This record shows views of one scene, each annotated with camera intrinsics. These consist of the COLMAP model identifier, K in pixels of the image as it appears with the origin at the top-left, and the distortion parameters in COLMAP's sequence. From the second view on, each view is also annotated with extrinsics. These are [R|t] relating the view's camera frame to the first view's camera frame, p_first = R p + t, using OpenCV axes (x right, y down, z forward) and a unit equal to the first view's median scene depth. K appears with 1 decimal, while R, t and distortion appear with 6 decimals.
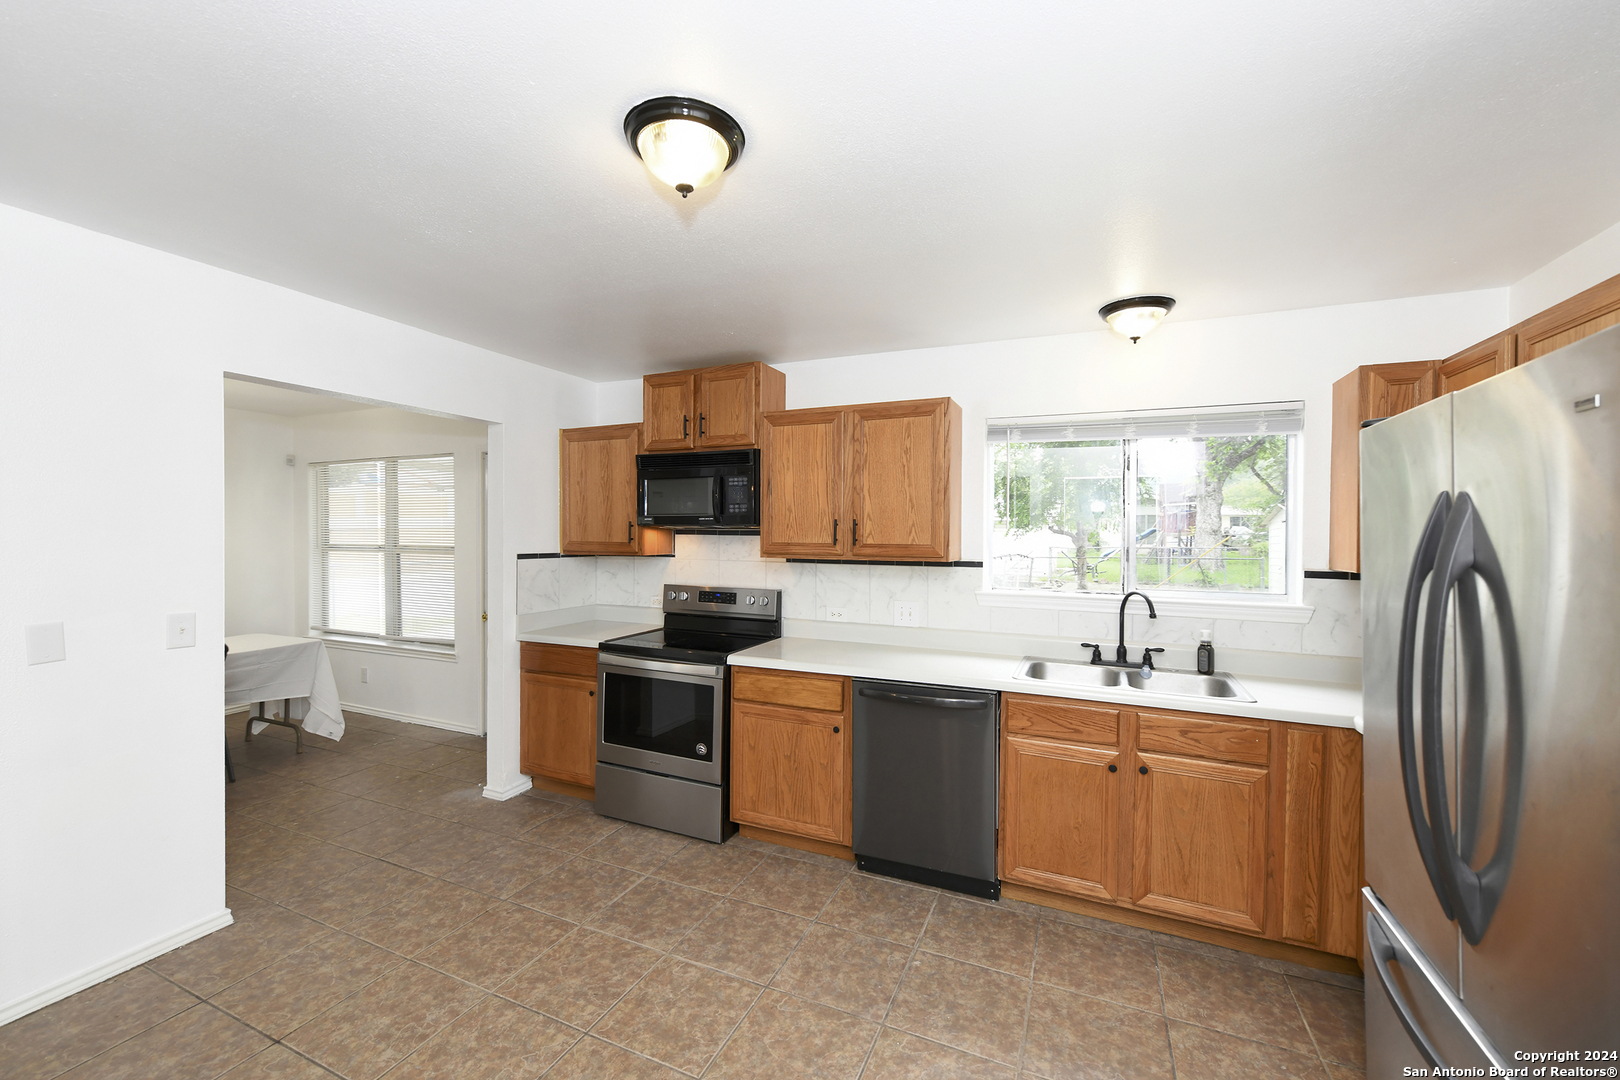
lens RADIAL K [[651.2, 0, 813.8], [0, 651.2, 534.1], [0, 0, 1]] dist [-0.000565, -0.000457]
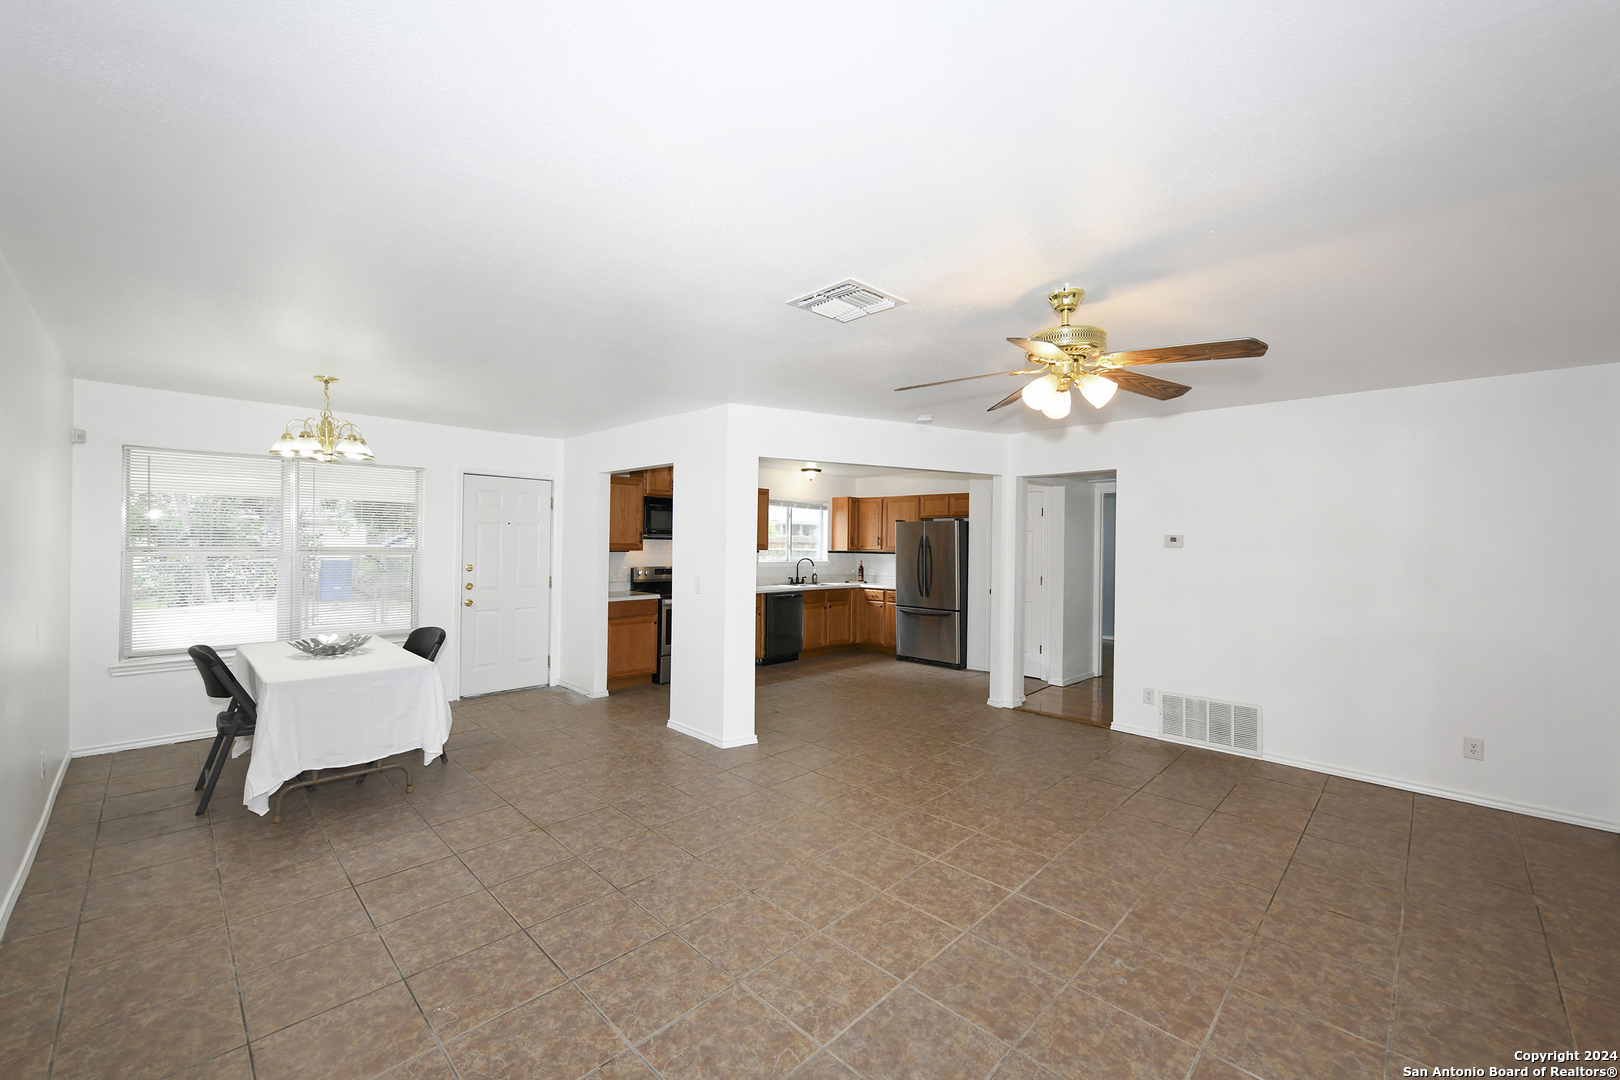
lens RADIAL K [[651.2, 0, 813.8], [0, 651.2, 534.1], [0, 0, 1]] dist [-0.000565, -0.000457]
pose [[0.342428, 0.008925, 0.939502, -2.162452], [-0.009418, 0.999937, -0.006066, -0.008669], [-0.939497, -0.006771, 0.342490, -0.096892]]
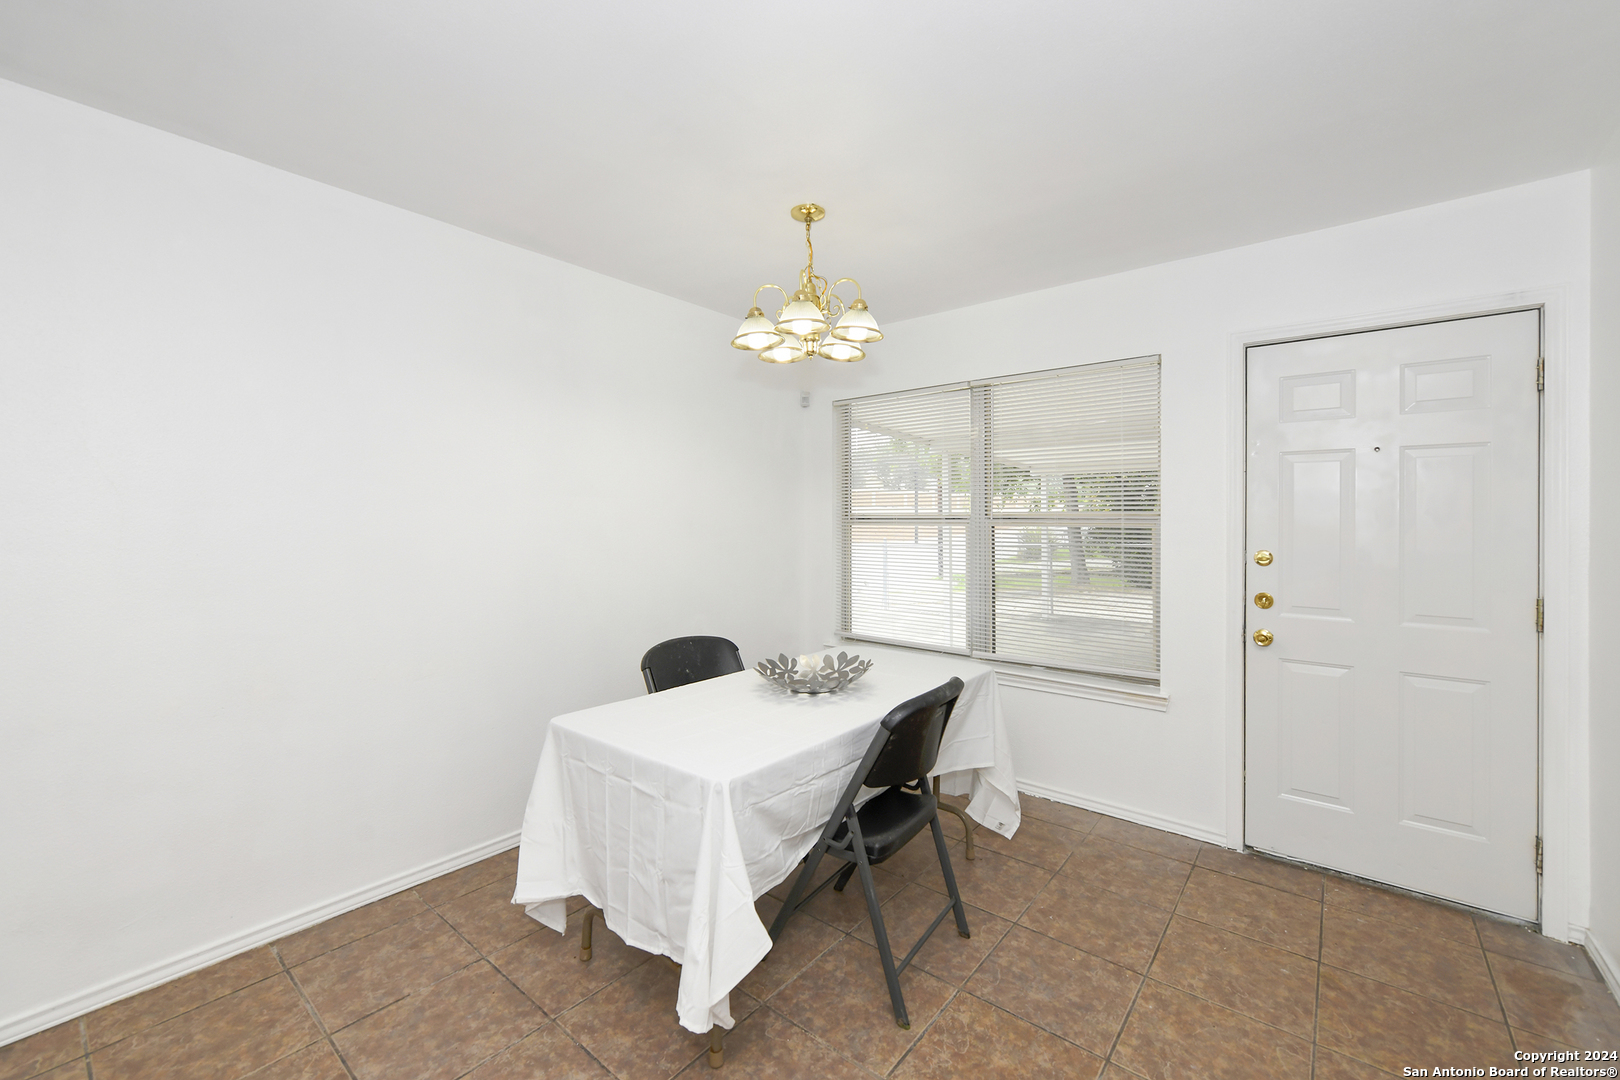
lens RADIAL K [[651.2, 0, 813.8], [0, 651.2, 534.1], [0, 0, 1]] dist [-0.000565, -0.000457]
pose [[0.964562, 0.002728, -0.263841, -1.069382], [0.001969, 0.999844, 0.017534, 0.042874], [0.263848, -0.017432, 0.964407, 0.552105]]
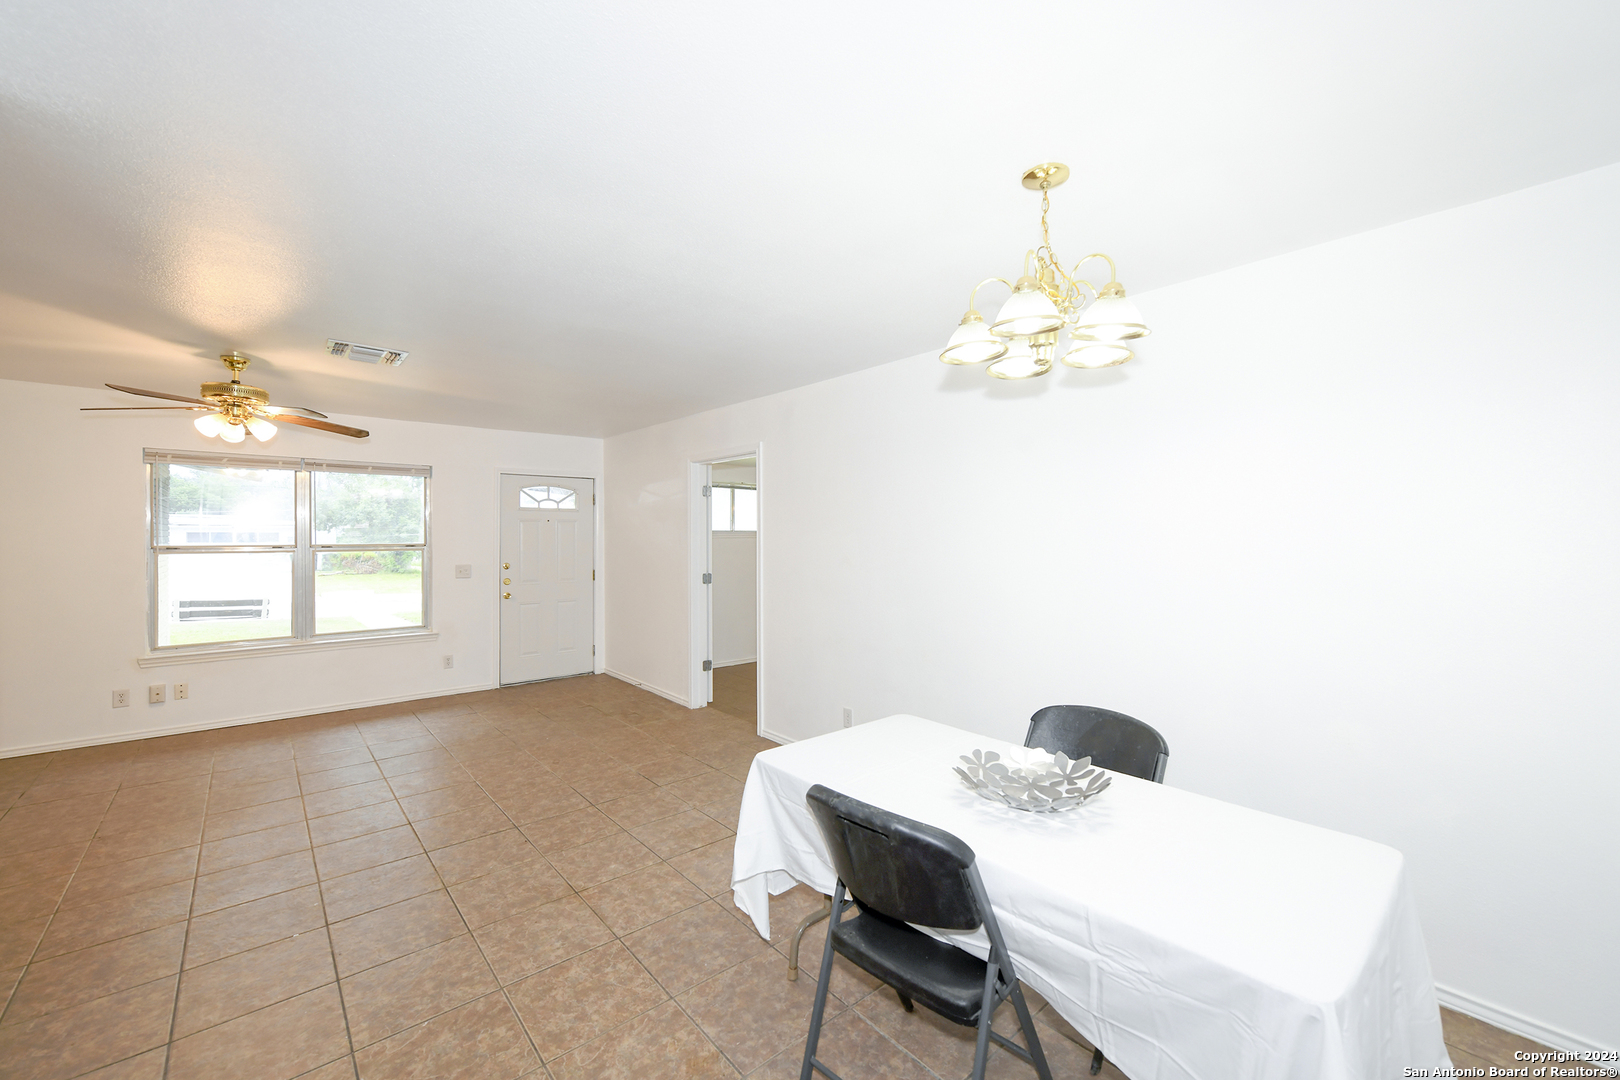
lens RADIAL K [[646.8, 0, 801.9], [0, 646.8, 527.4], [0, 0, 1]] dist [0.000429, 0.000016]
pose [[-0.428068, -0.006967, -0.903720, -0.654796], [-0.003111, 0.999976, -0.006236, -0.003569], [0.903741, 0.000142, -0.428080, 1.327138]]
